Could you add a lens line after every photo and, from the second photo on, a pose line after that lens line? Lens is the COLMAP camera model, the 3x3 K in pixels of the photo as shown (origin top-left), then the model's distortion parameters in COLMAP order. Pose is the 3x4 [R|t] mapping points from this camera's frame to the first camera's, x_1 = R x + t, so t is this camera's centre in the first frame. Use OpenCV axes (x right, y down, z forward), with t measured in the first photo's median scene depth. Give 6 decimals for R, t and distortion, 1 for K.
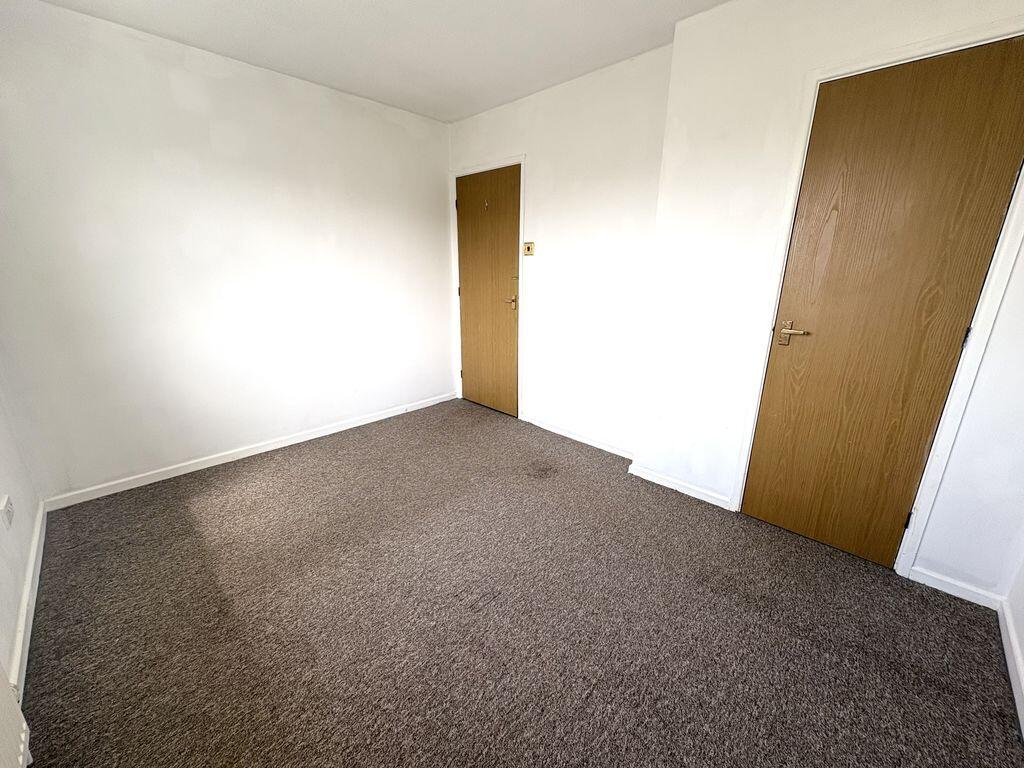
lens RADIAL K [[406.5, 0, 511.0], [0, 406.5, 382.7], [0, 0, 1]] dist [-0.000511, -0.001193]
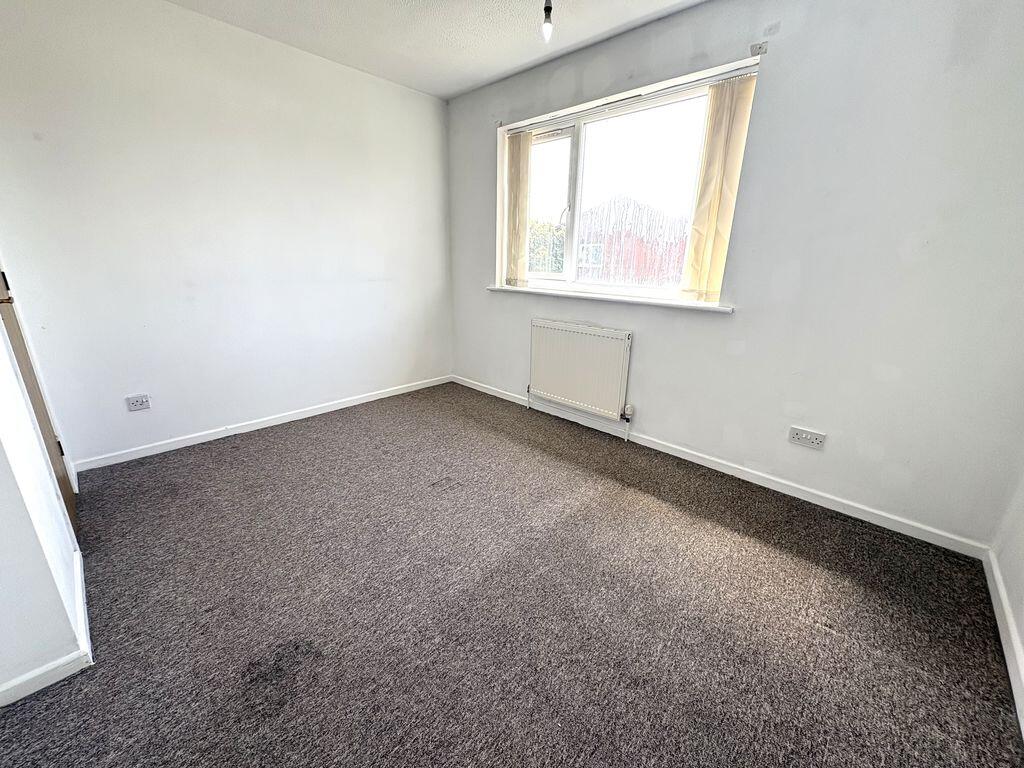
lens RADIAL K [[406.5, 0, 509.7], [0, 406.5, 381.8], [0, 0, 1]] dist [-0.000511, -0.001193]
pose [[-0.999551, -0.024343, -0.017482, -0.178400], [-0.029932, 0.840317, 0.541268, -0.334641], [0.001514, 0.541548, -0.840669, 1.323989]]
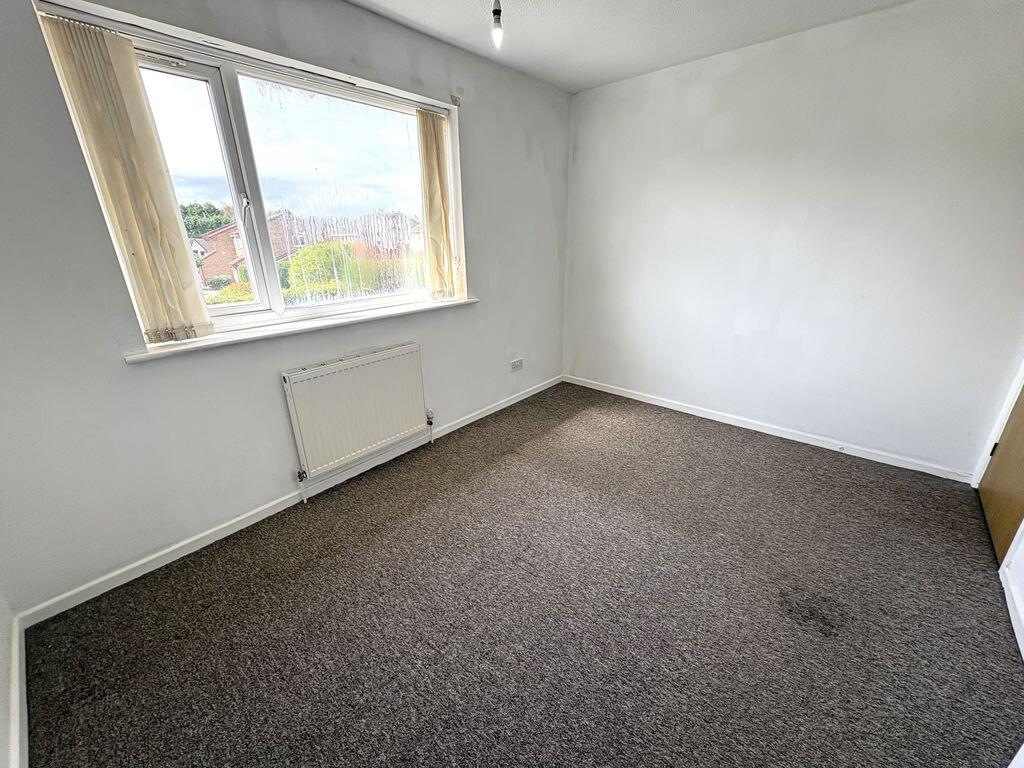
lens RADIAL K [[406.5, 0, 511.4], [0, 406.5, 381.9], [0, 0, 1]] dist [-0.000511, -0.001193]
pose [[0.053472, 0.332102, -0.941727, 0.543916], [-0.262025, 0.914696, 0.307692, -0.170127], [0.963579, 0.230303, 0.135929, 0.467708]]
